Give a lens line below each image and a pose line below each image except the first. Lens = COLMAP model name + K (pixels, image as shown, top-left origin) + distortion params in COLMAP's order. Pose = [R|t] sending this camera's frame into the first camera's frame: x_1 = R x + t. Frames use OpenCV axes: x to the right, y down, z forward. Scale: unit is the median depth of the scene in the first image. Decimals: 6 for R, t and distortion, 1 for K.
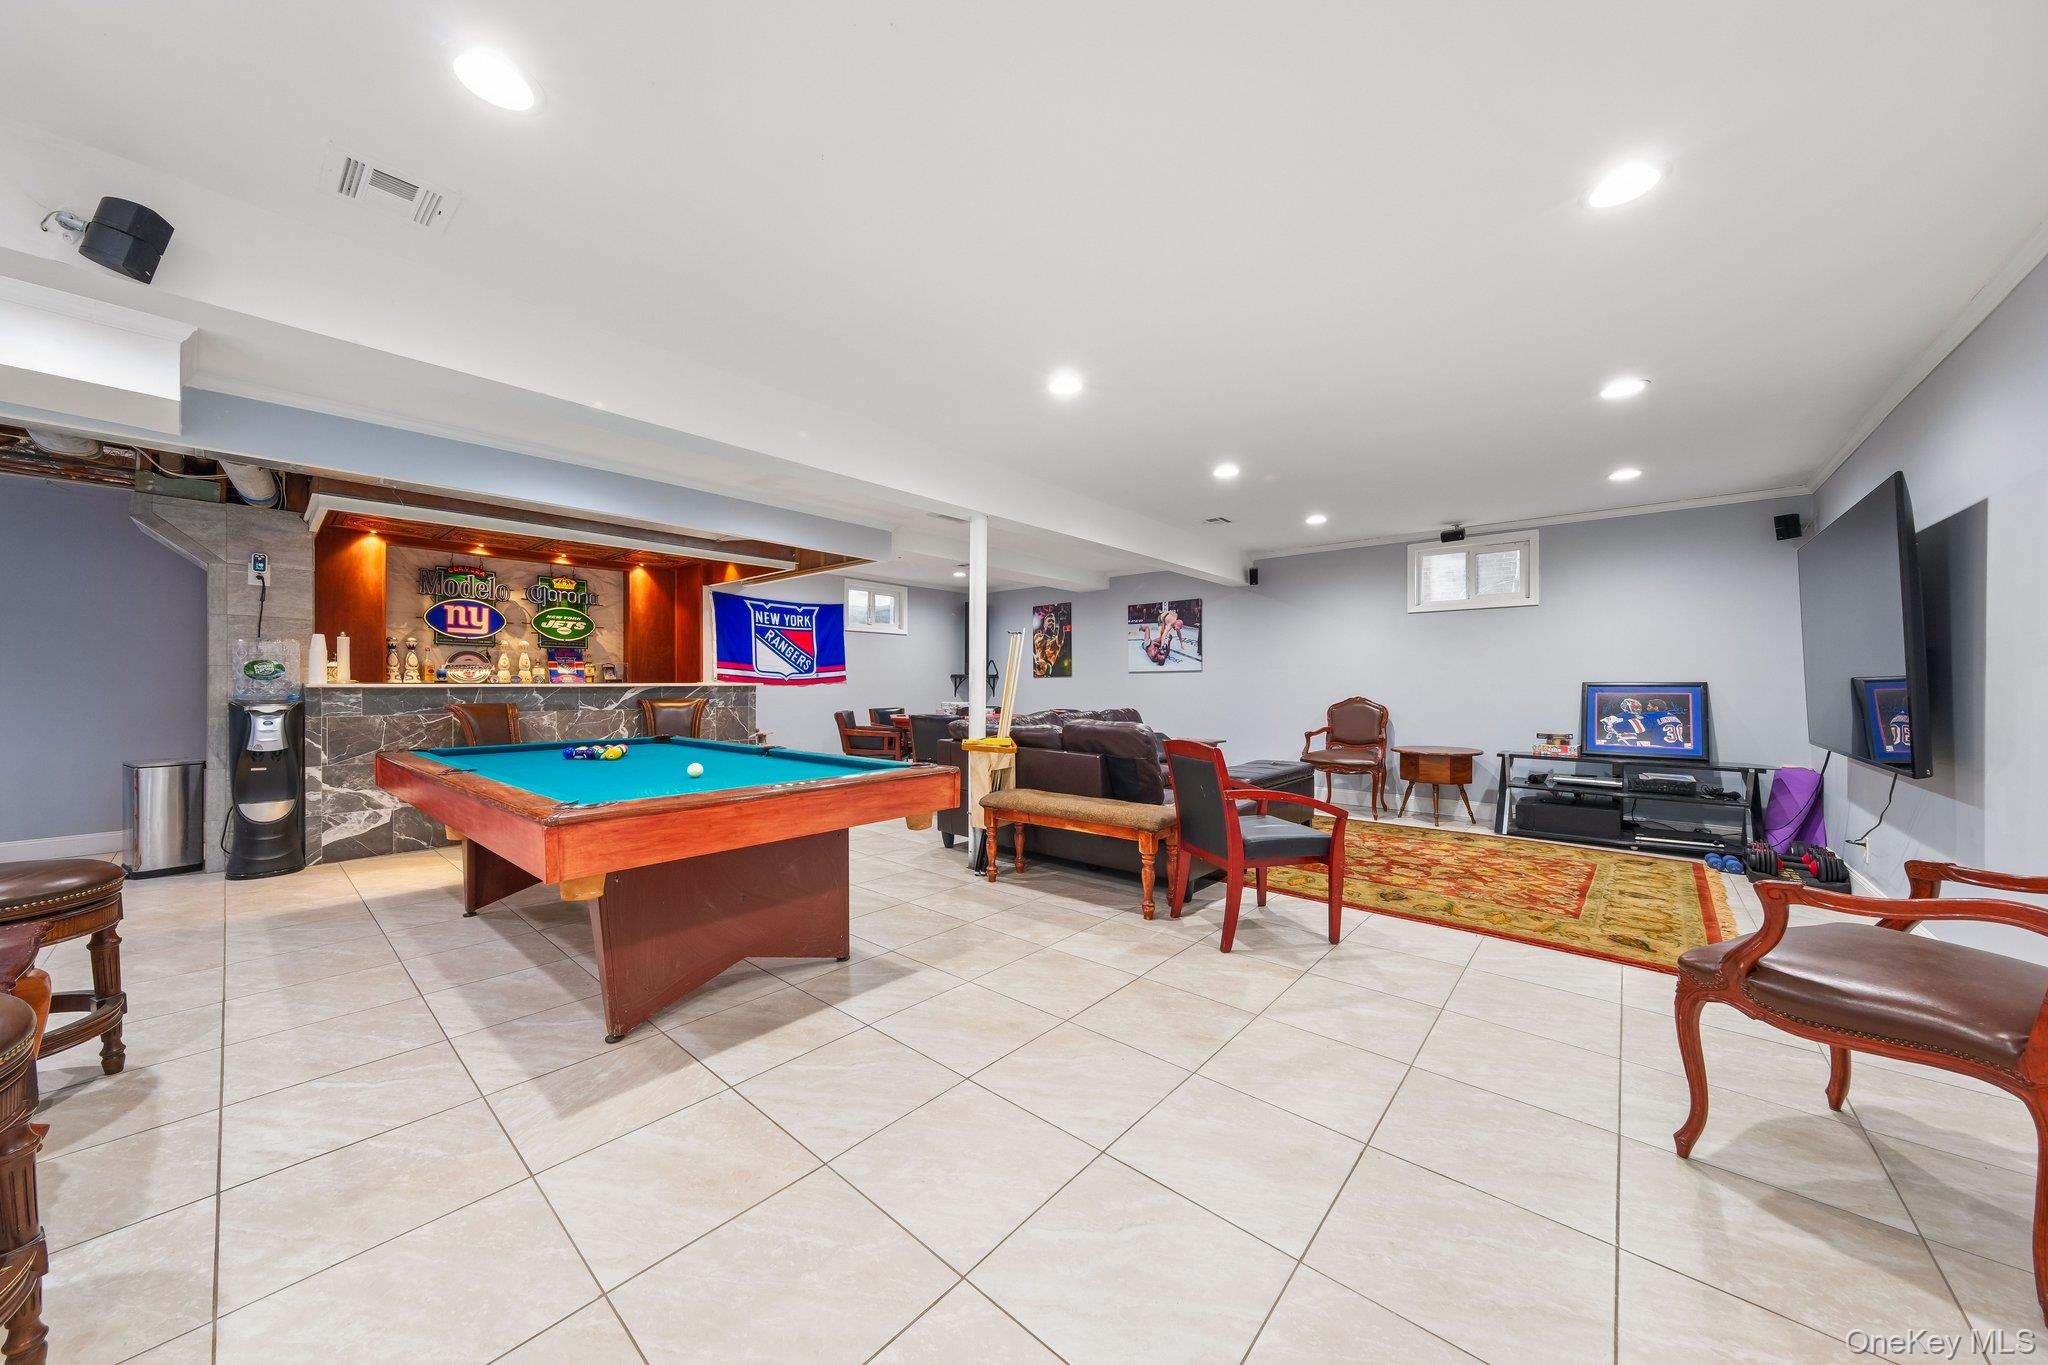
lens RADIAL K [[697.8, 0, 1021.7], [0, 697.8, 677.1], [0, 0, 1]] dist [-0.002688, 0.000828]
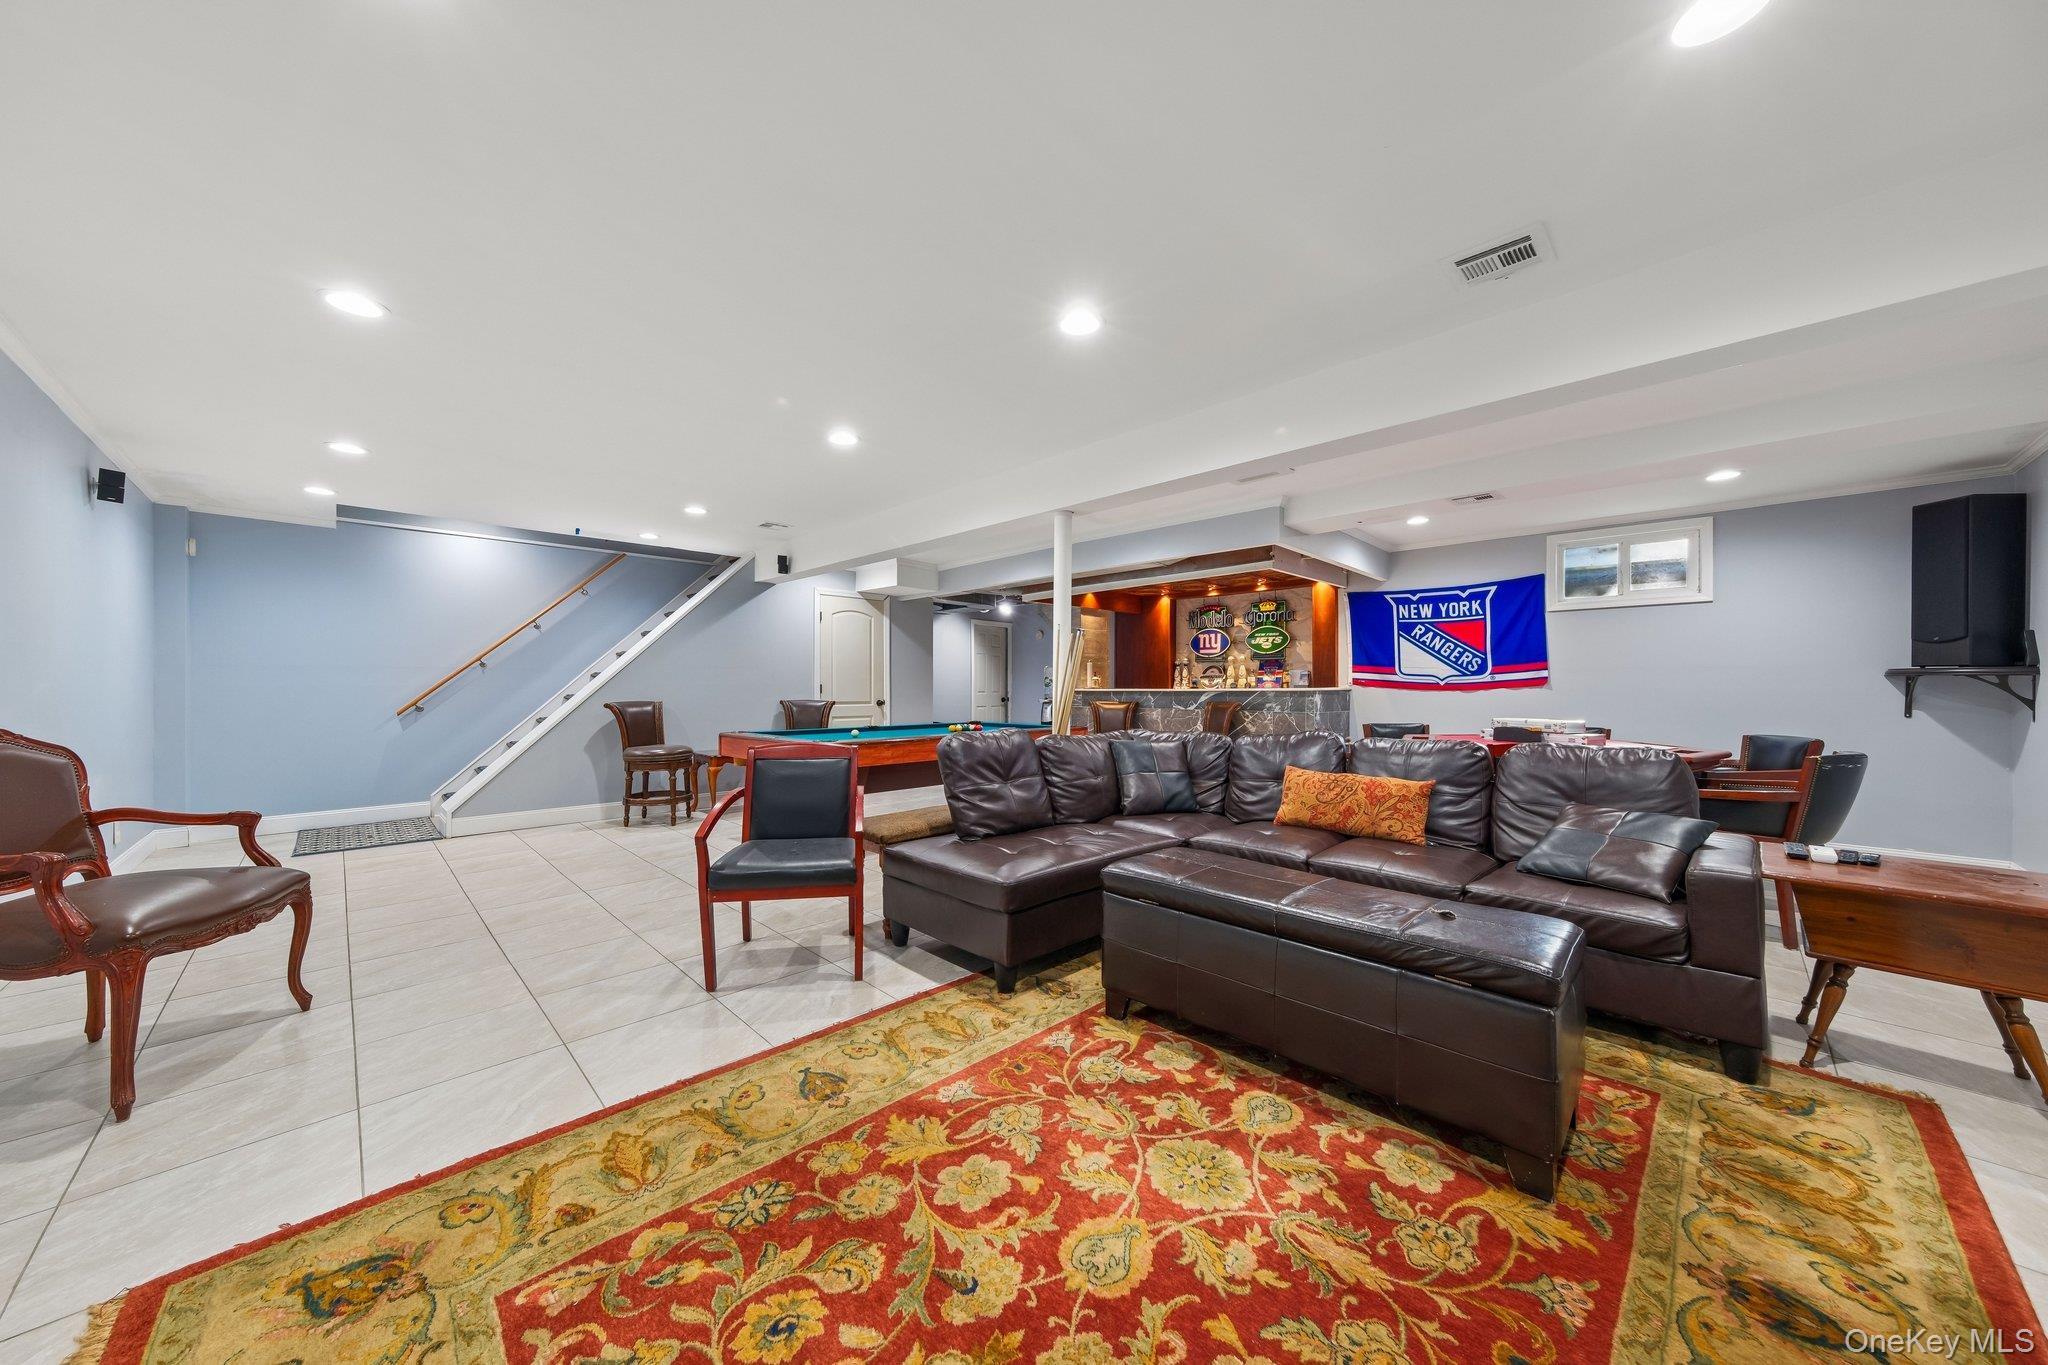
lens RADIAL K [[697.8, 0, 1022.5], [0, 697.8, 690.0], [0, 0, 1]] dist [-0.002688, 0.000828]
pose [[-0.075133, 0.000507, -0.997173, 0.584142], [0.007310, 0.999973, -0.000042, 0.008316], [0.997147, -0.007293, -0.075135, 0.665755]]
